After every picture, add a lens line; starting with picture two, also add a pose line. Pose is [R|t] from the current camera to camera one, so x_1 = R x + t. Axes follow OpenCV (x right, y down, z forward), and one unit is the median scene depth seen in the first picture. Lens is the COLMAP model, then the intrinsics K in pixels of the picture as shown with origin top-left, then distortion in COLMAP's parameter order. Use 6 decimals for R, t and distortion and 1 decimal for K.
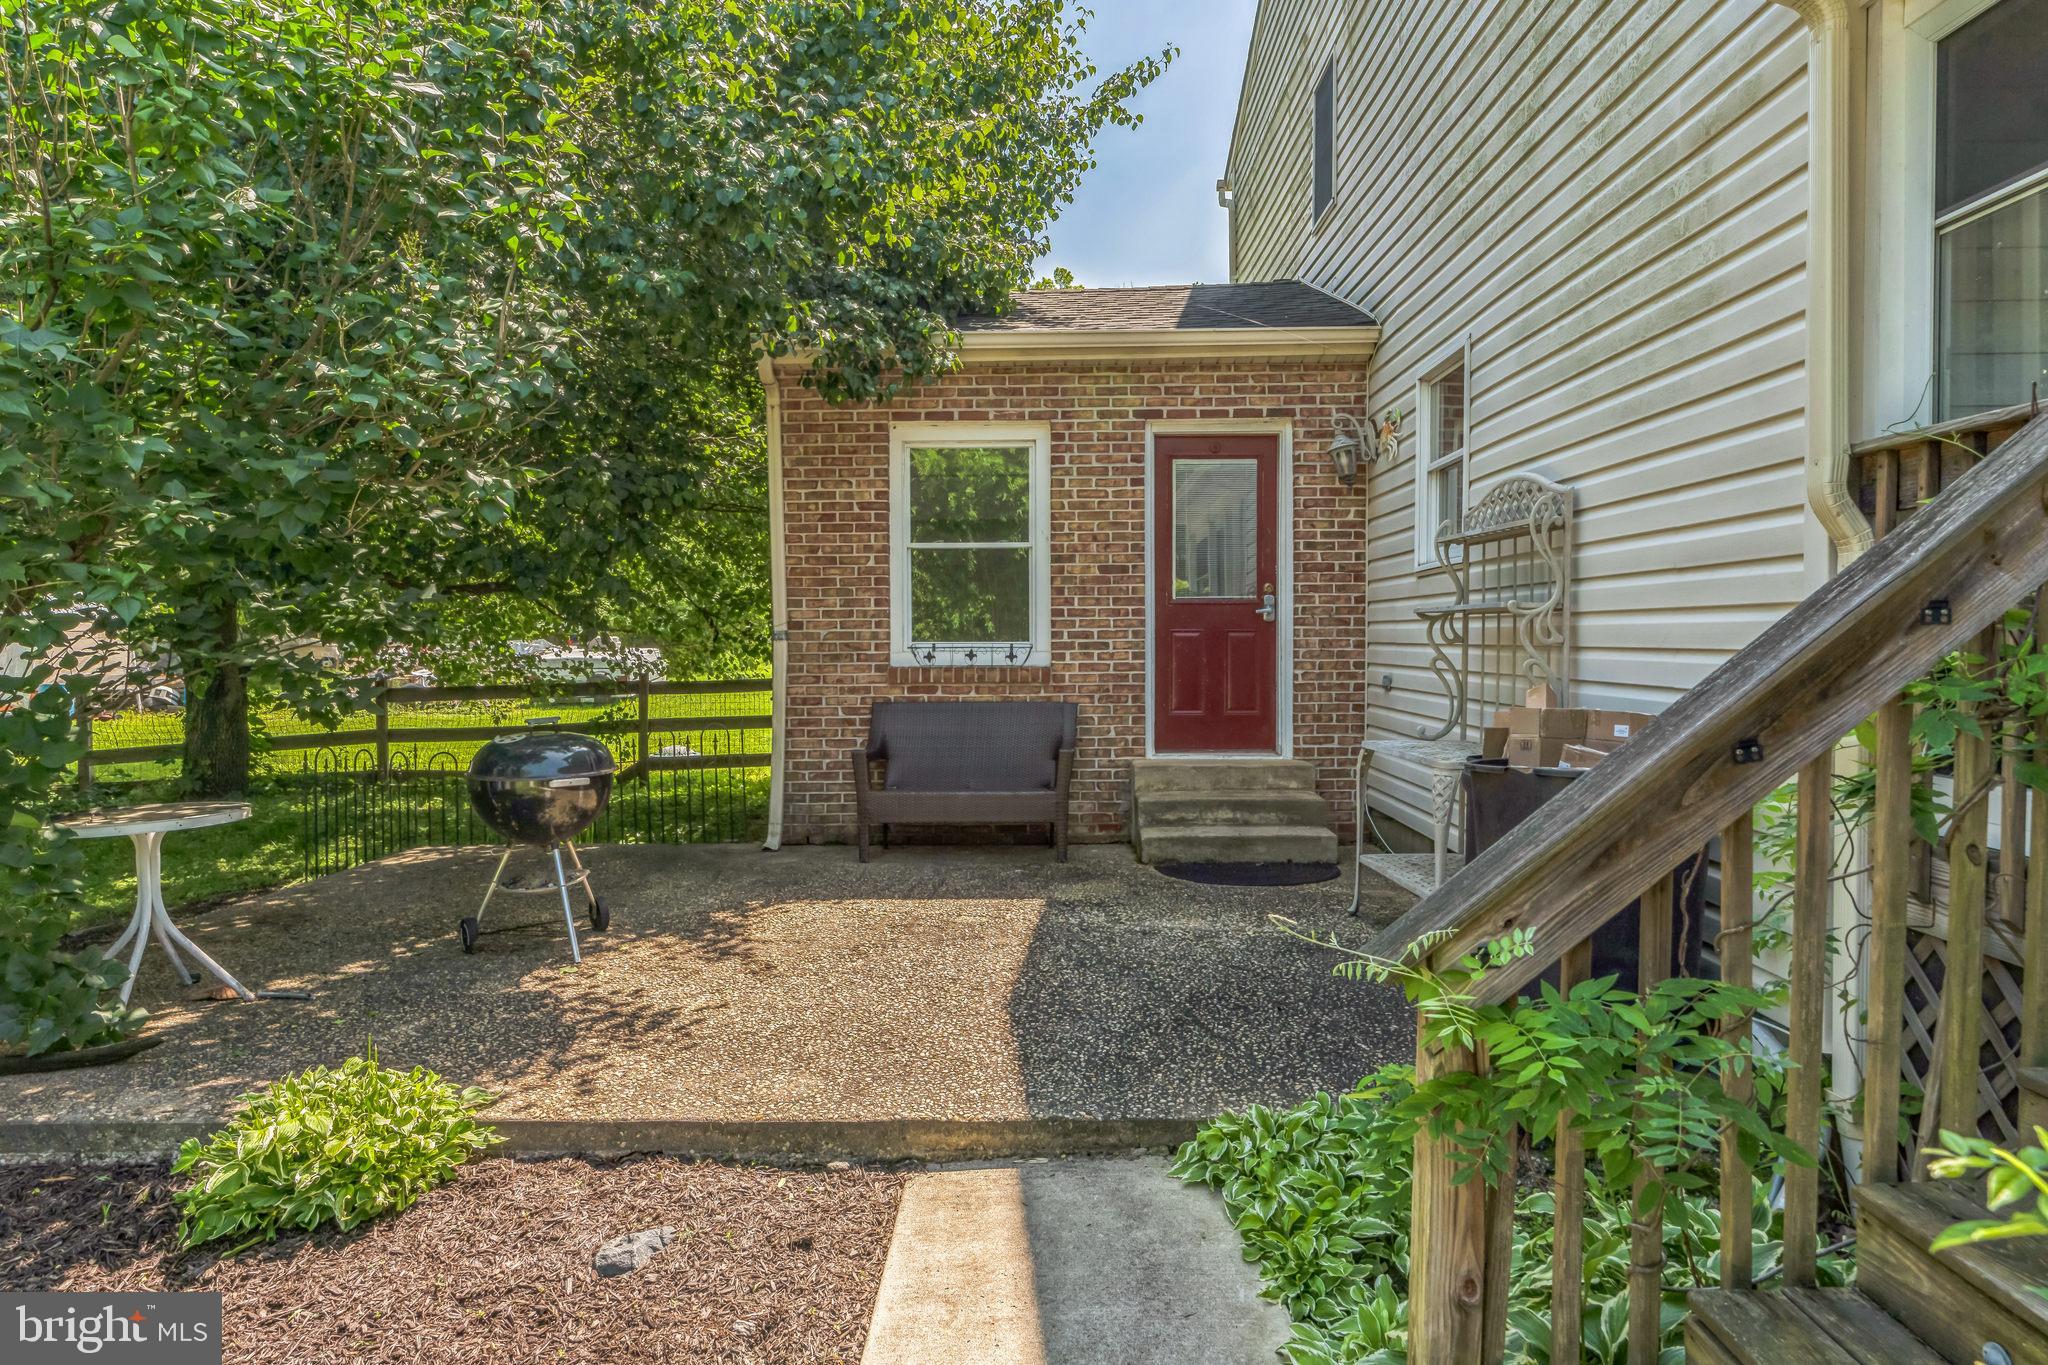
lens RADIAL K [[1176.0, 0, 1023.0], [0, 1176.0, 674.7], [0, 0, 1]] dist [0.001038, 0.000042]
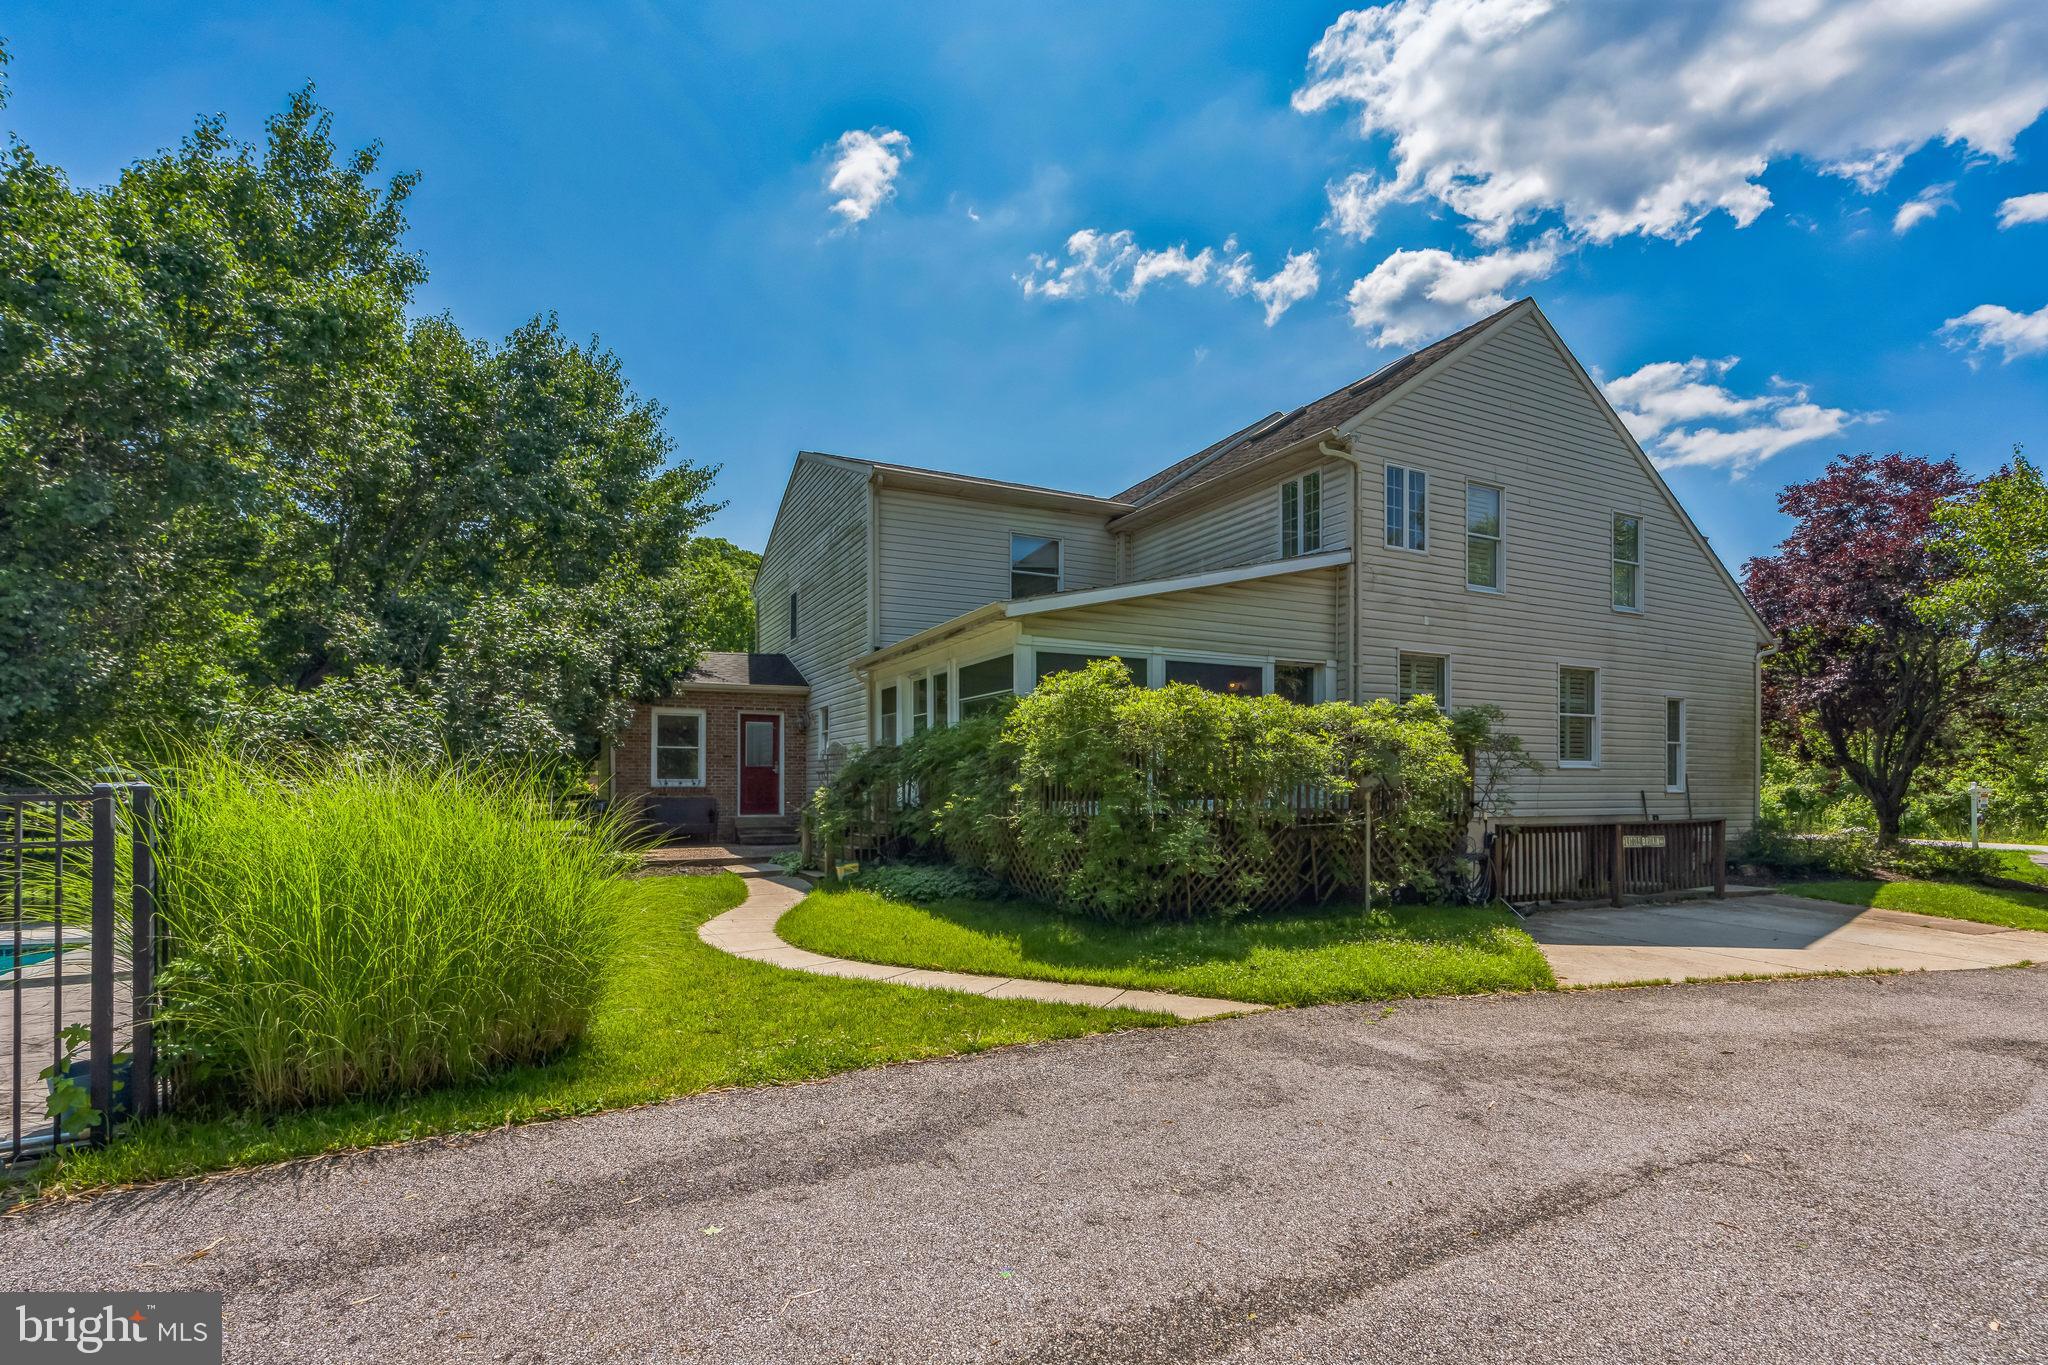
lens RADIAL K [[934.7, 0, 1016.8], [0, 934.7, 782.4], [0, 0, 1]] dist [-0.000165, -0.000001]
pose [[0.890170, 0.004696, 0.455605, -0.369942], [0.012323, 0.999333, -0.034377, 0.075205], [-0.455462, 0.036216, 0.889518, -1.566582]]
